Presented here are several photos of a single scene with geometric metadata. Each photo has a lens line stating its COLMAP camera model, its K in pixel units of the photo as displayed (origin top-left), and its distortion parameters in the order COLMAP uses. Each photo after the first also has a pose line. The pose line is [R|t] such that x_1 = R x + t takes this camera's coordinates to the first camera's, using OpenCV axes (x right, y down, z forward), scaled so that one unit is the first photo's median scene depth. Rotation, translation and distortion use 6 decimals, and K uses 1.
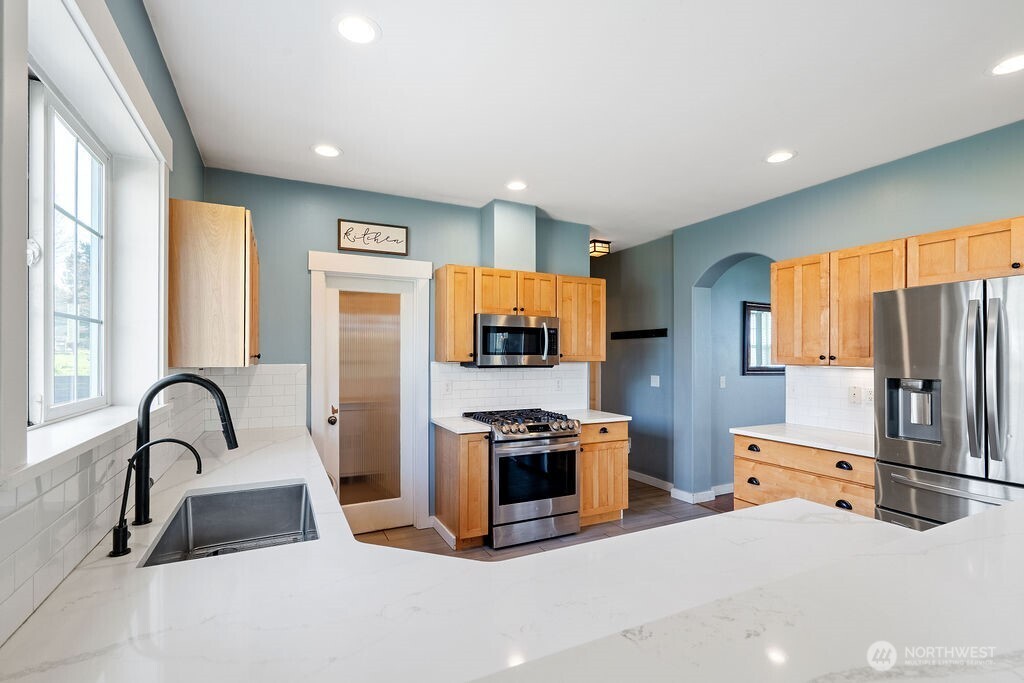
lens RADIAL K [[465.2, 0, 509.9], [0, 465.2, 353.8], [0, 0, 1]] dist [-0.011083, 0.002247]
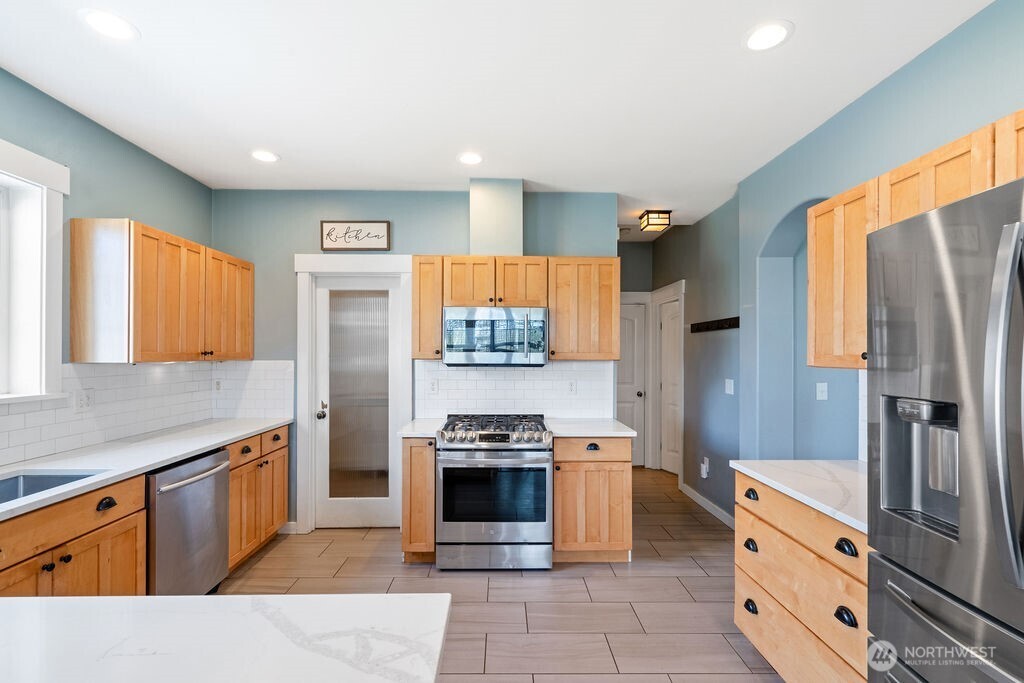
lens RADIAL K [[465.2, 0, 508.8], [0, 465.2, 352.3], [0, 0, 1]] dist [-0.011083, 0.002247]
pose [[0.905680, -0.000274, -0.423961, 0.431743], [0.001194, 0.999997, 0.001903, 0.001198], [0.423959, -0.002230, 0.905678, 0.230256]]
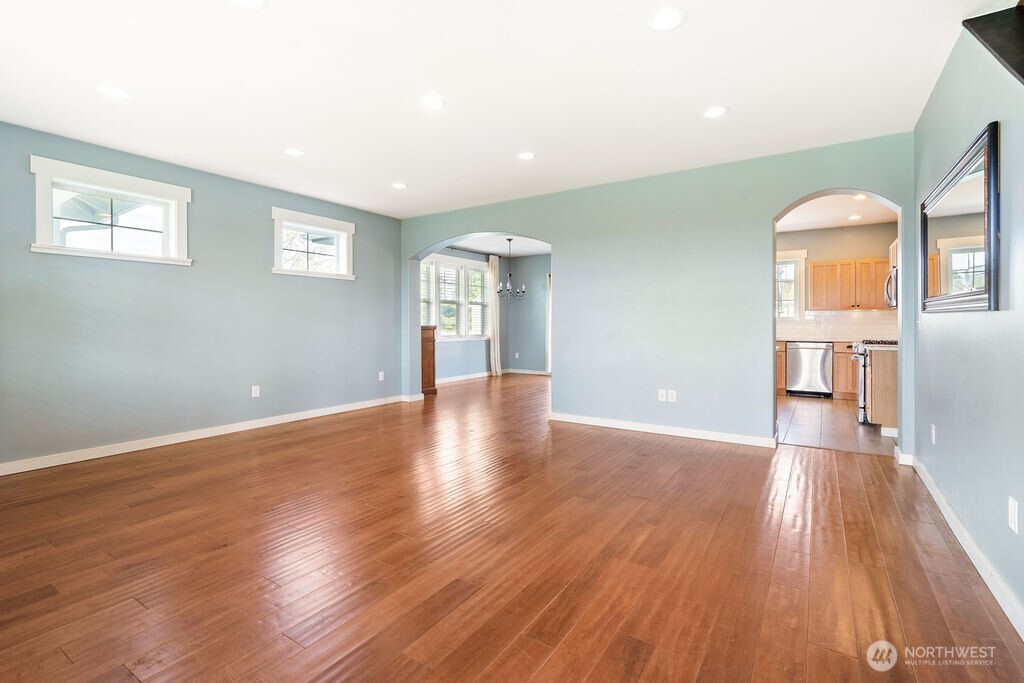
lens RADIAL K [[465.2, 0, 514.2], [0, 465.2, 326.7], [0, 0, 1]] dist [-0.011083, 0.002247]
pose [[-0.863669, 0.001764, -0.504057, 1.797600], [0.002562, 0.999996, -0.000890, 0.088259], [0.504053, -0.002060, -0.863670, 1.702834]]
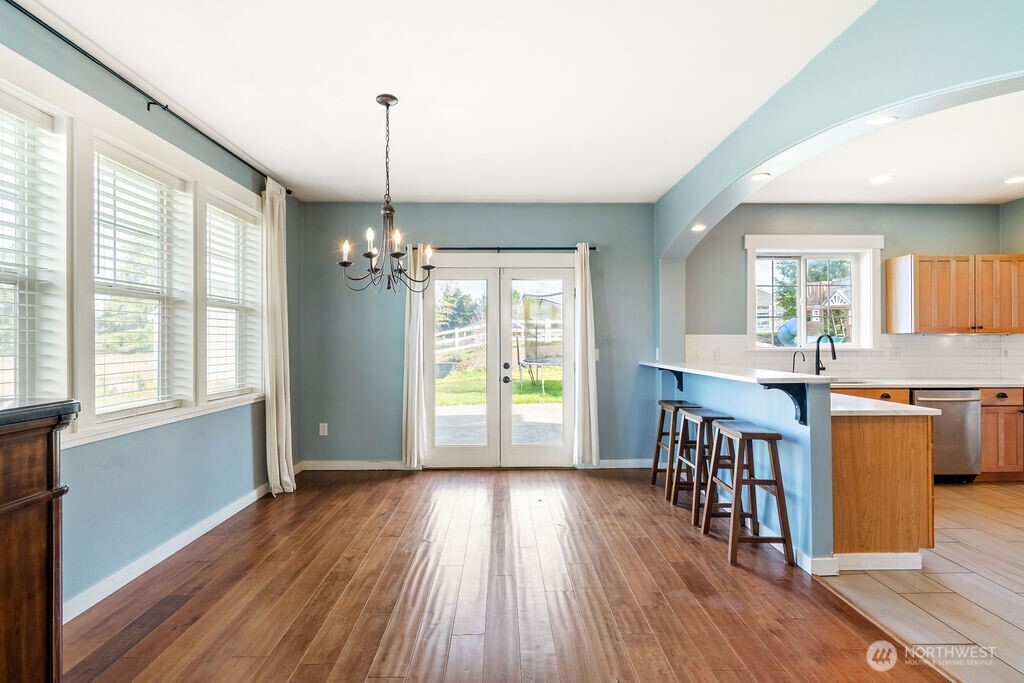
lens RADIAL K [[465.2, 0, 508.4], [0, 465.2, 338.7], [0, 0, 1]] dist [-0.011083, 0.002247]
pose [[-0.439502, -0.005221, -0.898226, 1.217165], [0.006485, 0.999939, -0.008985, 0.035584], [0.898218, -0.009774, -0.439441, 0.179654]]
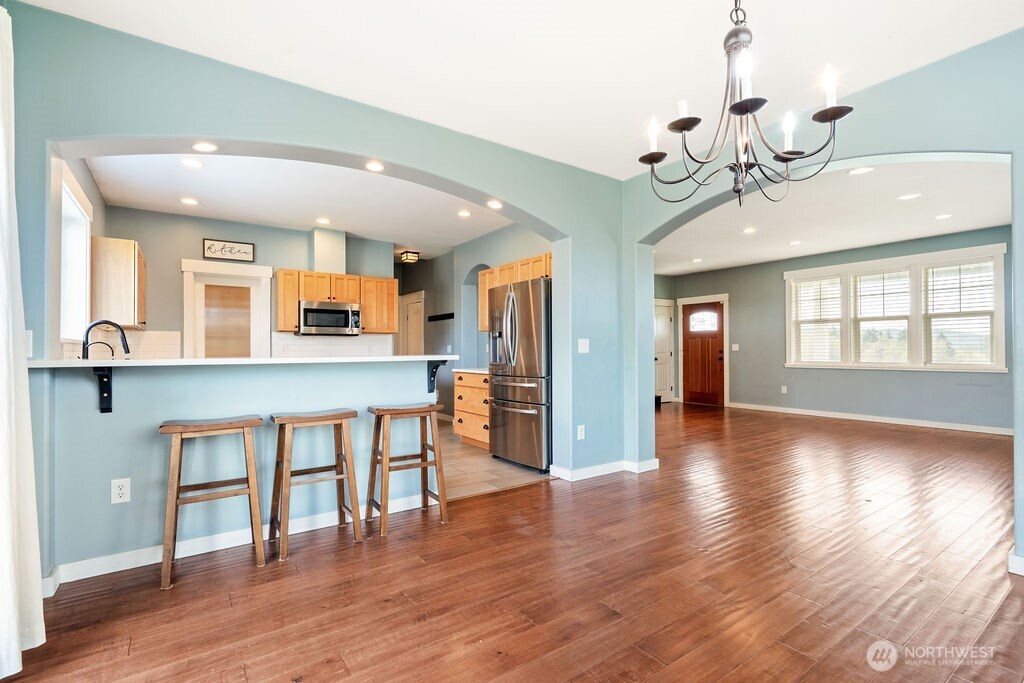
lens RADIAL K [[465.2, 0, 509.7], [0, 465.2, 345.3], [0, 0, 1]] dist [-0.011083, 0.002247]
pose [[0.988756, -0.006459, 0.149401, 0.394515], [0.007331, 0.999959, -0.005290, 0.078814], [-0.149361, 0.006326, 0.988762, -0.654287]]
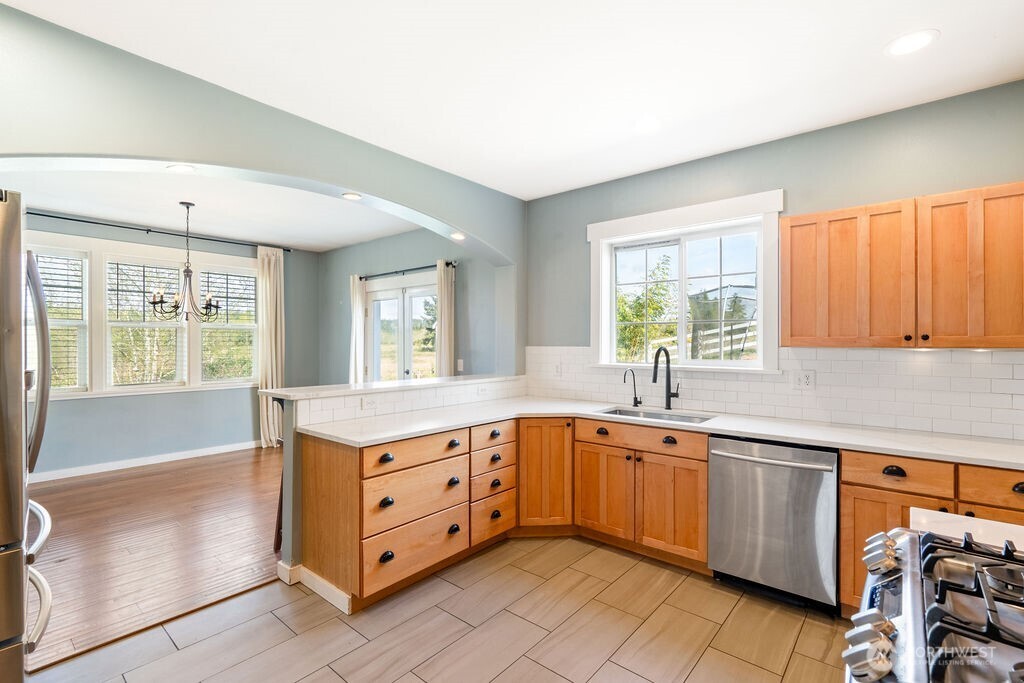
lens RADIAL K [[465.2, 0, 510.2], [0, 465.2, 342.6], [0, 0, 1]] dist [-0.011083, 0.002247]
pose [[-0.920008, -0.003148, -0.391886, 0.345149], [-0.000372, 0.999974, -0.007159, 0.015156], [0.391898, -0.006440, -0.919986, 1.113681]]
